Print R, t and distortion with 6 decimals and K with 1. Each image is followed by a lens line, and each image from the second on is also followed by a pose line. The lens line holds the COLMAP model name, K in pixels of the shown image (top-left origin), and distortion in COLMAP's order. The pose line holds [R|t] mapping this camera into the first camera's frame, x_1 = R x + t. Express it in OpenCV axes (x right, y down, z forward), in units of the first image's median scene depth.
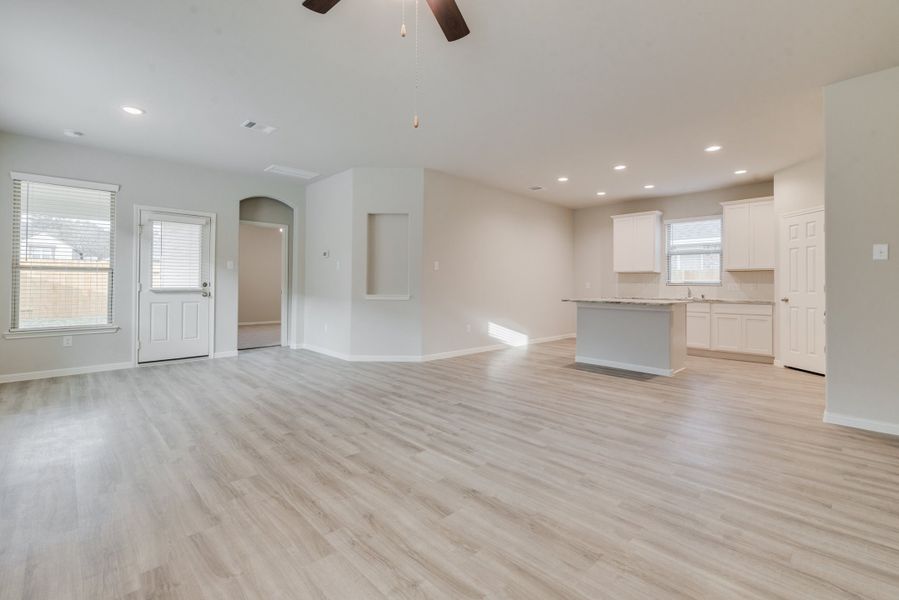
lens RADIAL K [[398.6, 0, 457.7], [0, 398.6, 282.6], [0, 0, 1]] dist [0.003269, 0.000272]
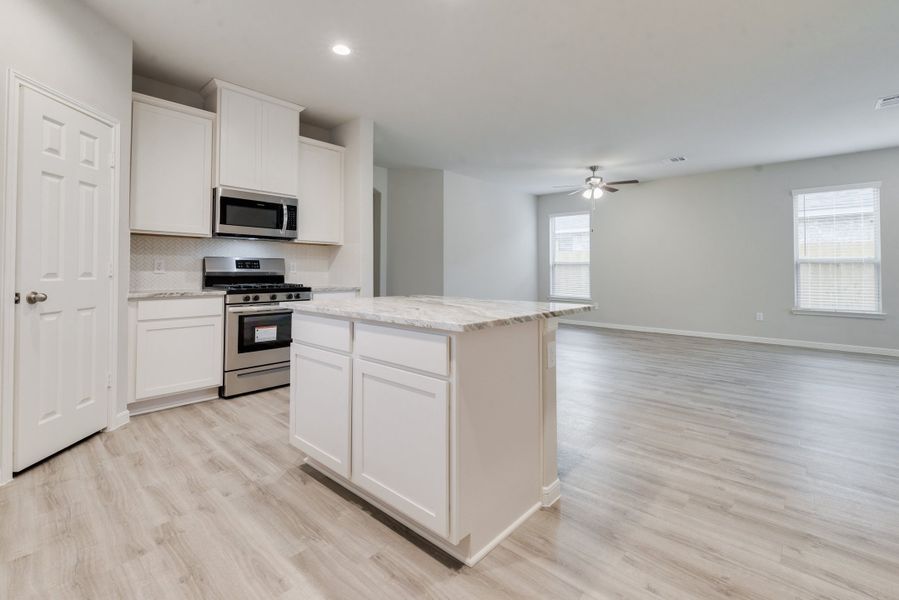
lens RADIAL K [[403.0, 0, 451.0], [0, 403.0, 262.2], [0, 0, 1]] dist [0.000413, -0.000115]
pose [[-0.998711, -0.012178, -0.049265, 0.432864], [-0.010630, 0.999445, -0.031577, 0.015656], [0.049622, -0.031012, -0.998286, 1.430003]]
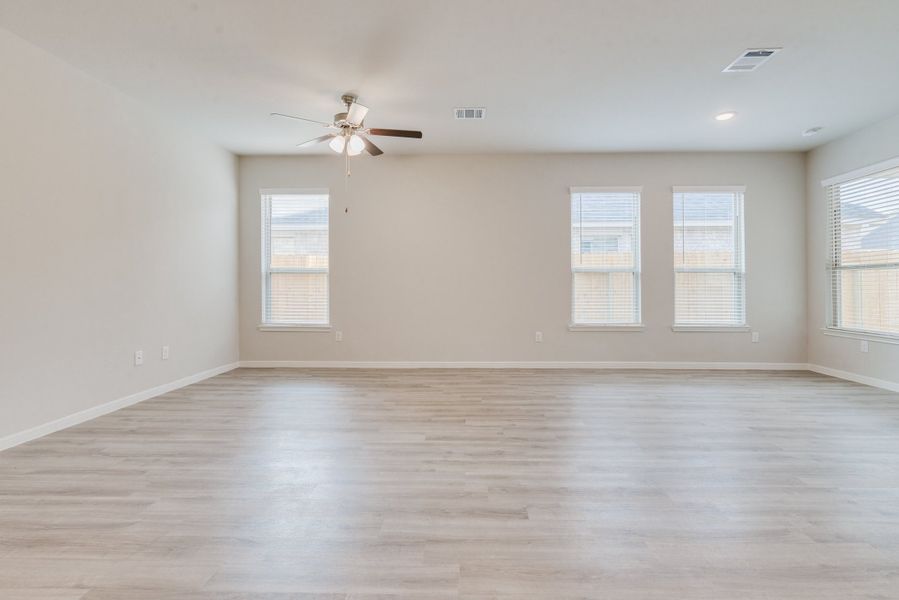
lens RADIAL K [[398.6, 0, 457.7], [0, 398.6, 282.6], [0, 0, 1]] dist [0.003269, 0.000272]
pose [[-0.727206, -0.006612, -0.686387, 0.275576], [0.003461, 0.999906, -0.013299, 0.008989], [0.686410, -0.012047, -0.727115, 0.868206]]
